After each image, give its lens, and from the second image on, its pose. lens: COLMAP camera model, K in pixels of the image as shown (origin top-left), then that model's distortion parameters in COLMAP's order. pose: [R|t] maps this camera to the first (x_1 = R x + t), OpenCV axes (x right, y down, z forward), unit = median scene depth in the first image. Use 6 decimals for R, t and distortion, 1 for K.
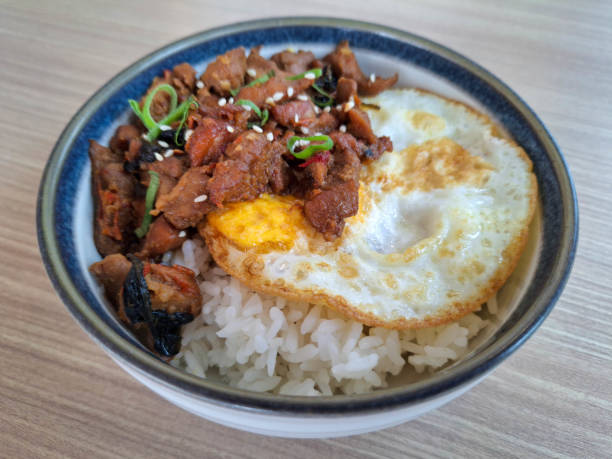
lens RADIAL K [[460.4, 0, 309.1], [0, 460.4, 229.1], [0, 0, 1]] dist [-0.000701, -0.000607]
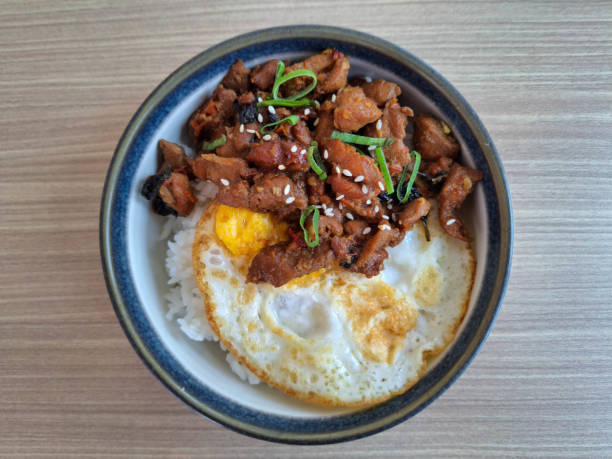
lens RADIAL K [[435.7, 0, 309.2], [0, 435.7, 229.4], [0, 0, 1]] dist [0.049846, -0.000296]
pose [[0.486604, 0.870826, -0.069840, 0.082502], [-0.675417, 0.425705, 0.602153, -0.832507], [0.554102, -0.245839, 0.795320, 0.079519]]
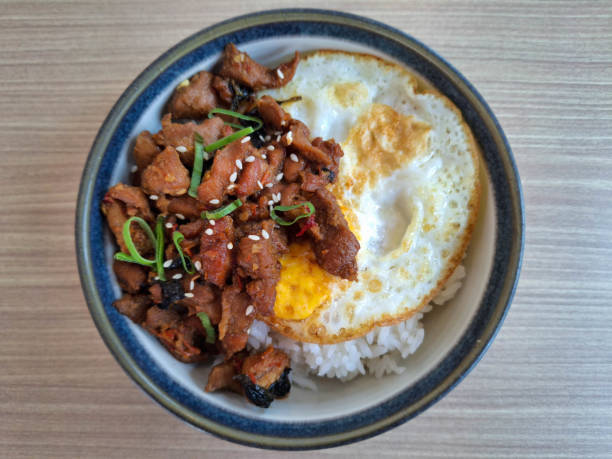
lens RADIAL K [[435.7, 0, 309.2], [0, 435.7, 229.4], [0, 0, 1]] dist [0.049846, -0.000296]
pose [[0.842146, -0.539207, 0.006847, 0.005852], [0.454628, 0.716763, 0.528739, -0.674078], [-0.290007, -0.442162, 0.848757, 0.056963]]
